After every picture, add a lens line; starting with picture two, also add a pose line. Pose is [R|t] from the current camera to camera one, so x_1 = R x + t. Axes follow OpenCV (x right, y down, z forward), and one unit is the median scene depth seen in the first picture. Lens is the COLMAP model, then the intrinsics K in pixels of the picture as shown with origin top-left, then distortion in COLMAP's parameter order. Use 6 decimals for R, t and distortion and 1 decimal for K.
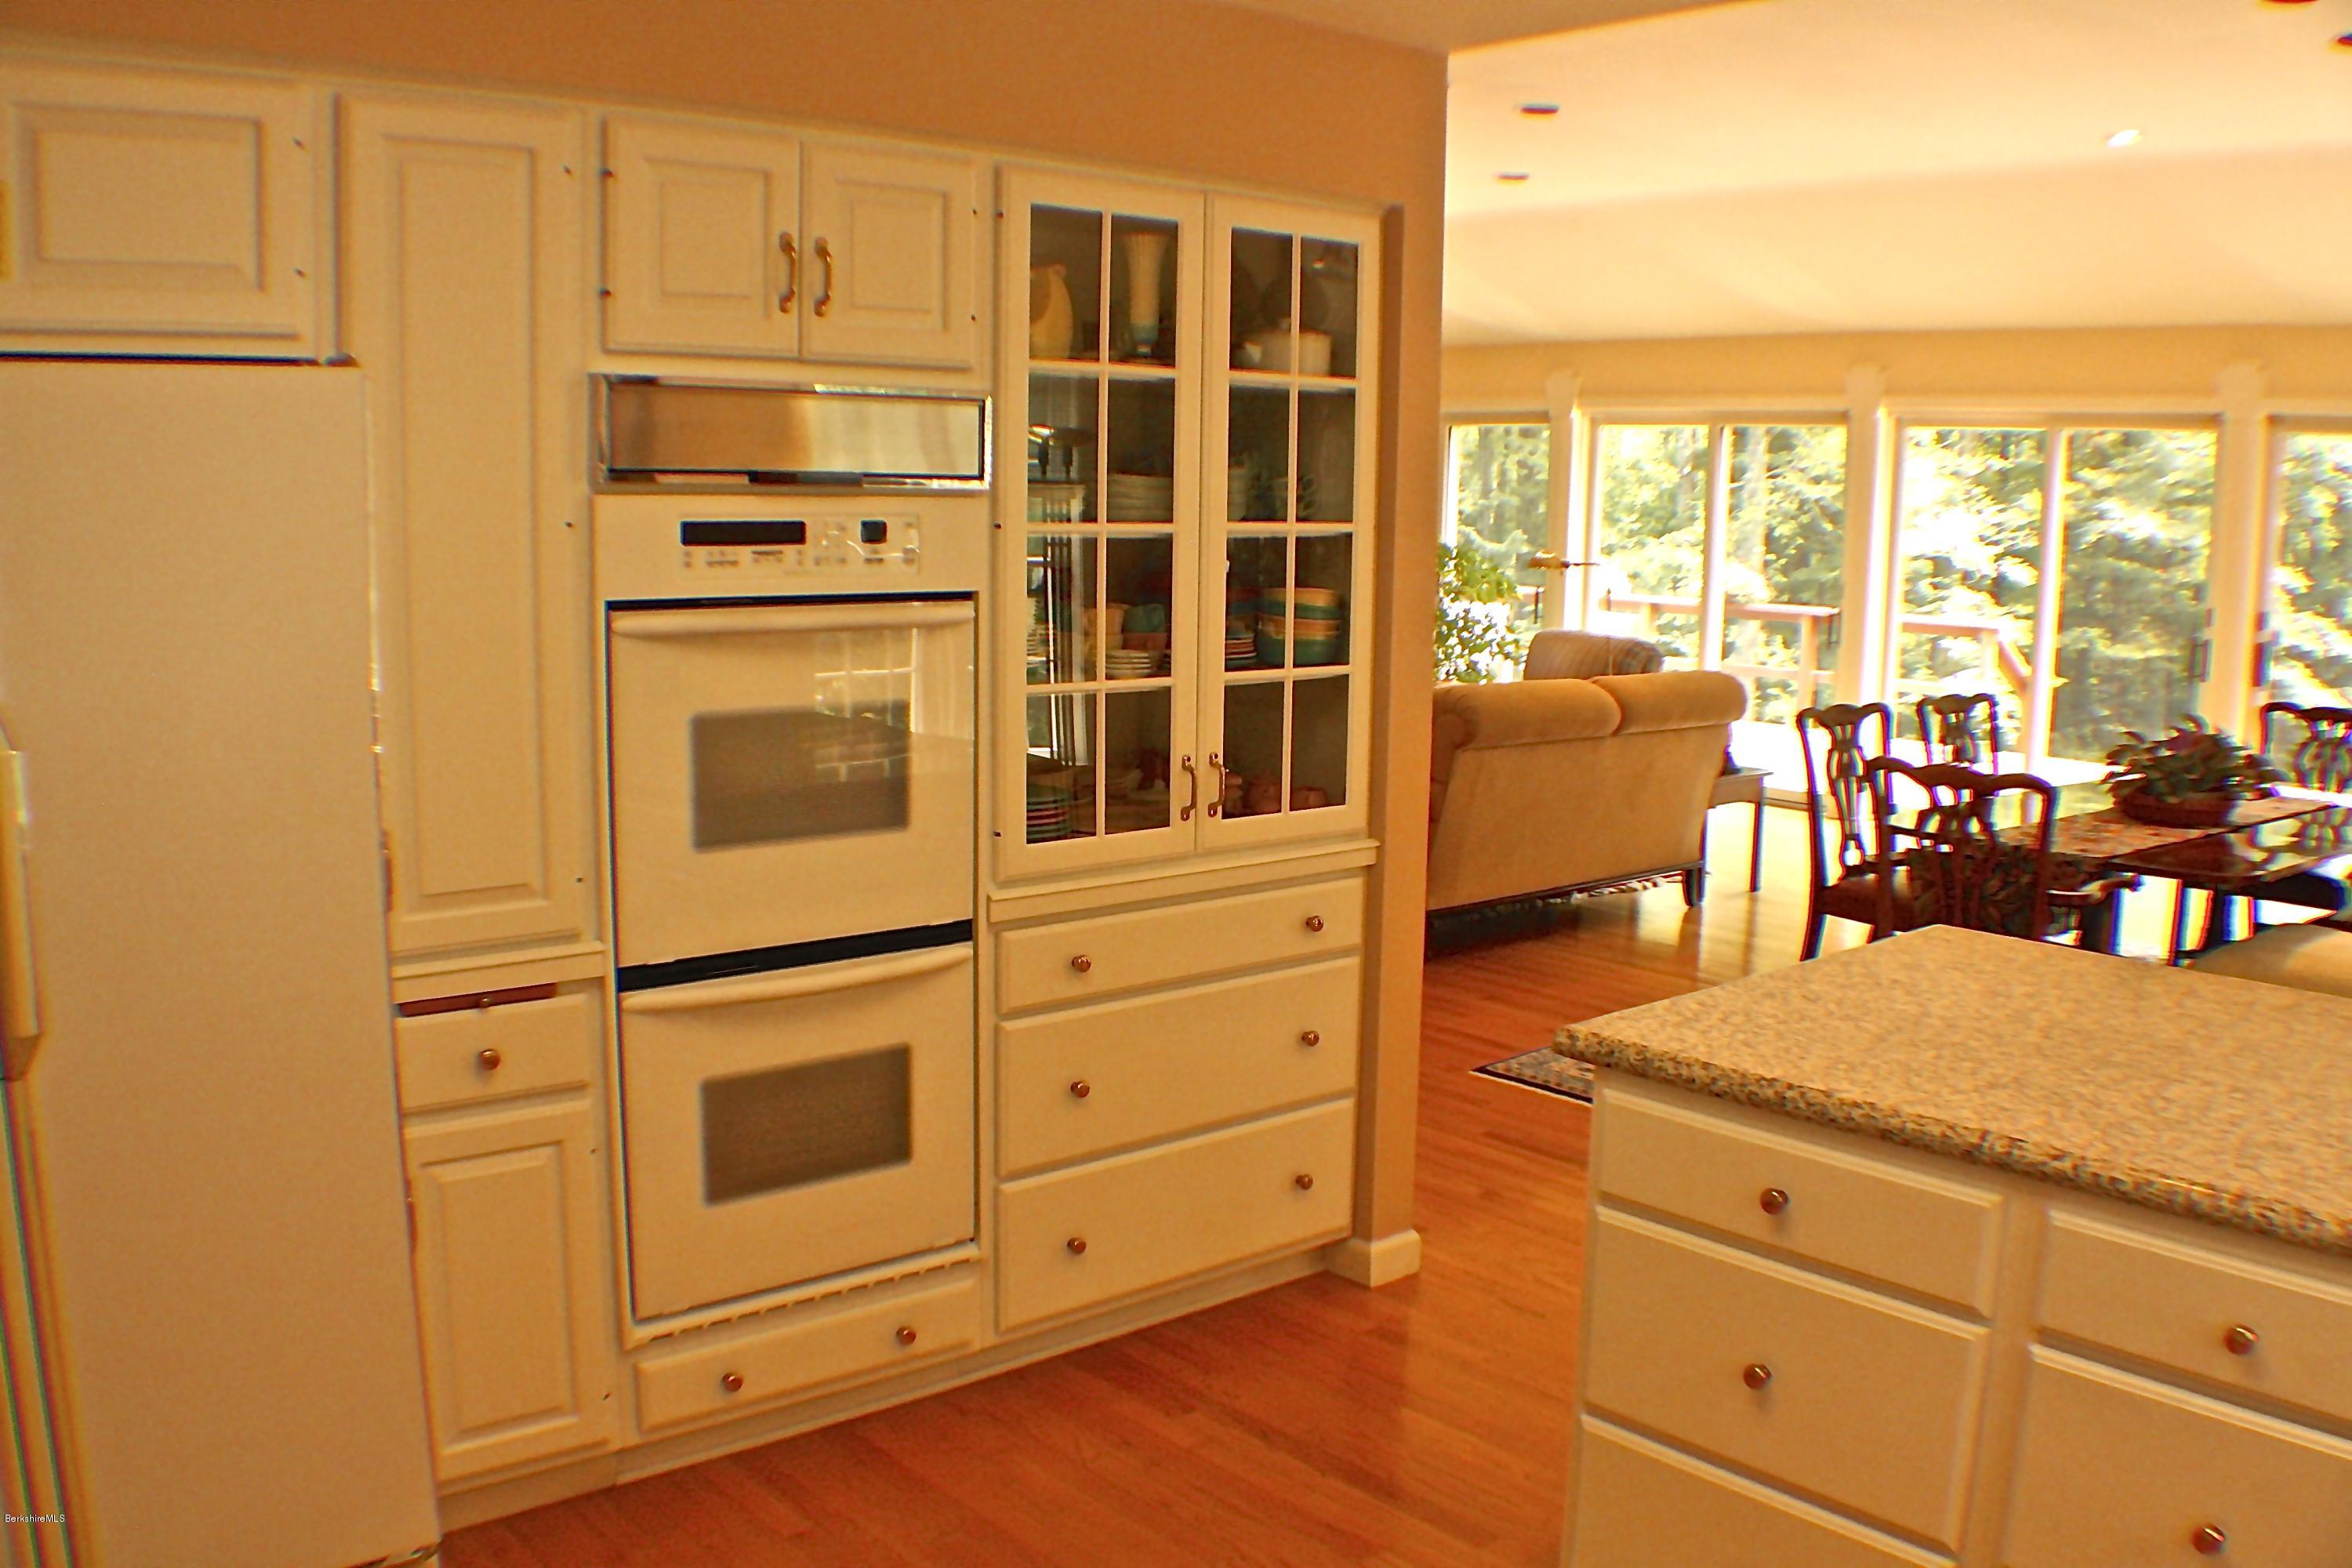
lens RADIAL K [[2107.0, 0, 1179.2], [0, 2107.0, 839.3], [0, 0, 1]] dist [-0.172887, 0.006163]
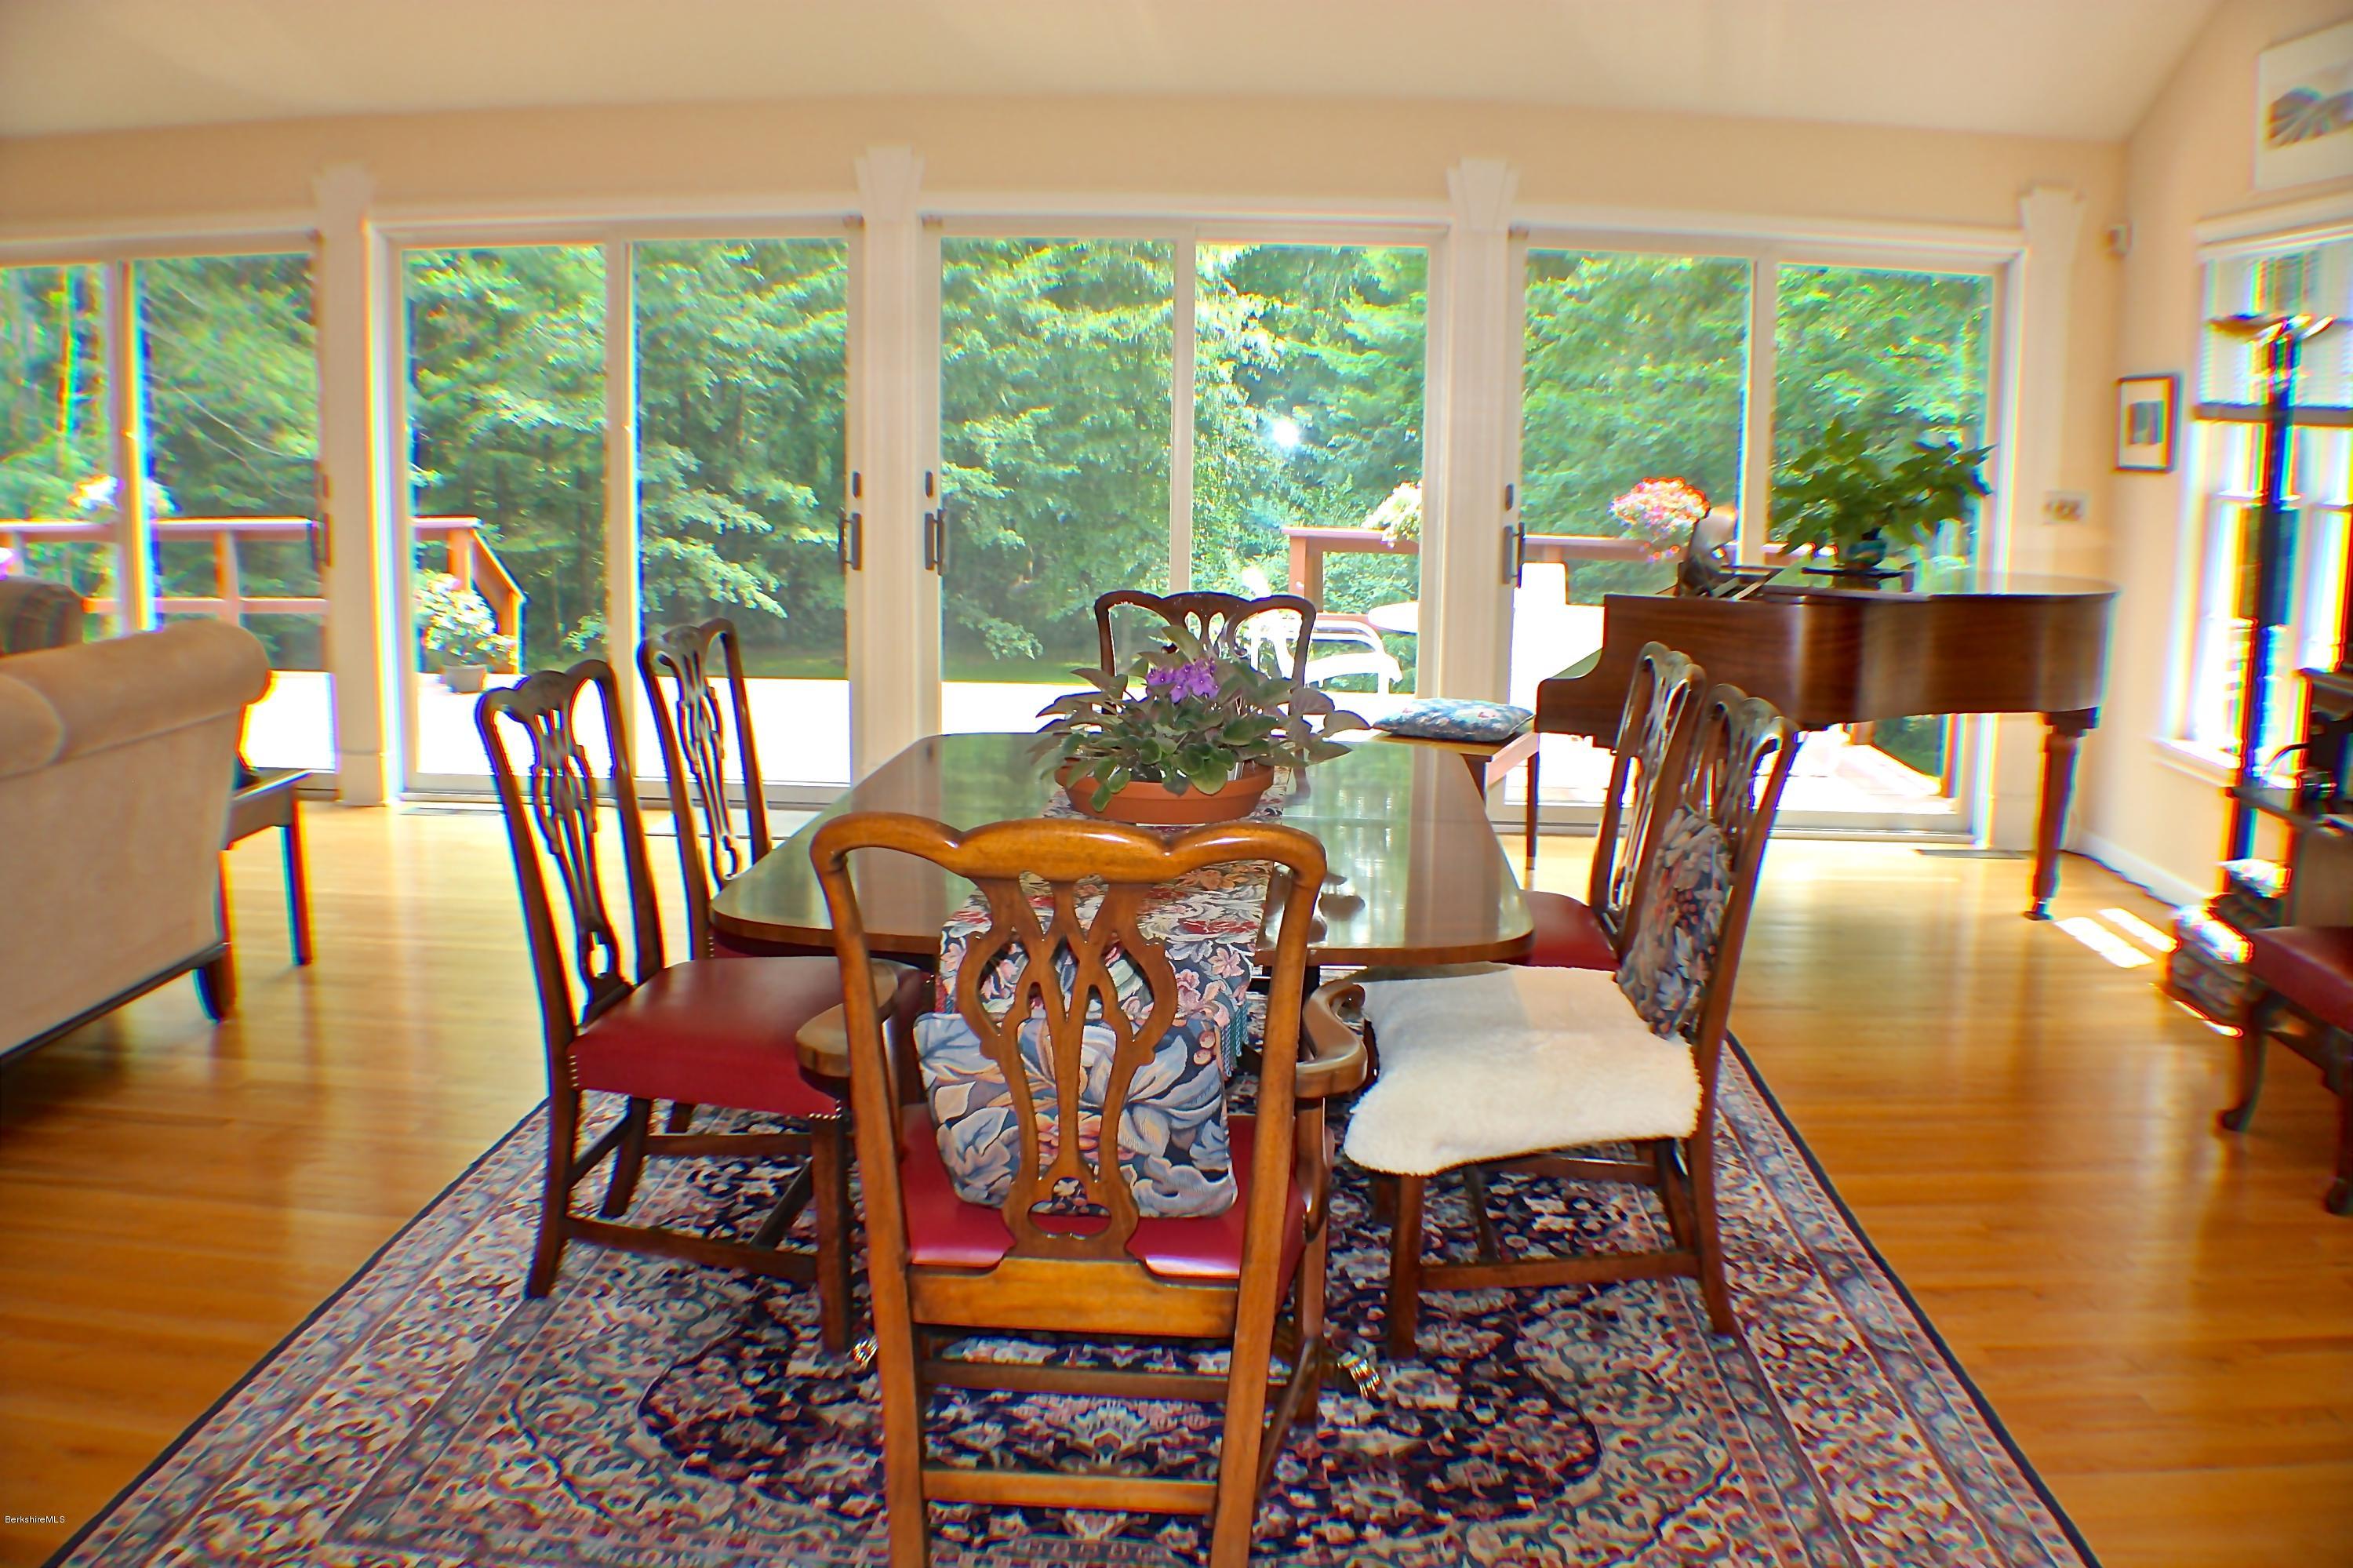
lens RADIAL K [[1943.4, 0, 1176.5], [0, 1943.4, 784.0], [0, 0, 1]] dist [-0.164297, 0.008346]
pose [[0.691887, -0.138276, 0.708641, 0.067661], [0.116711, 0.990001, 0.079225, -0.044840], [-0.712511, 0.027891, 0.701107, 0.428596]]
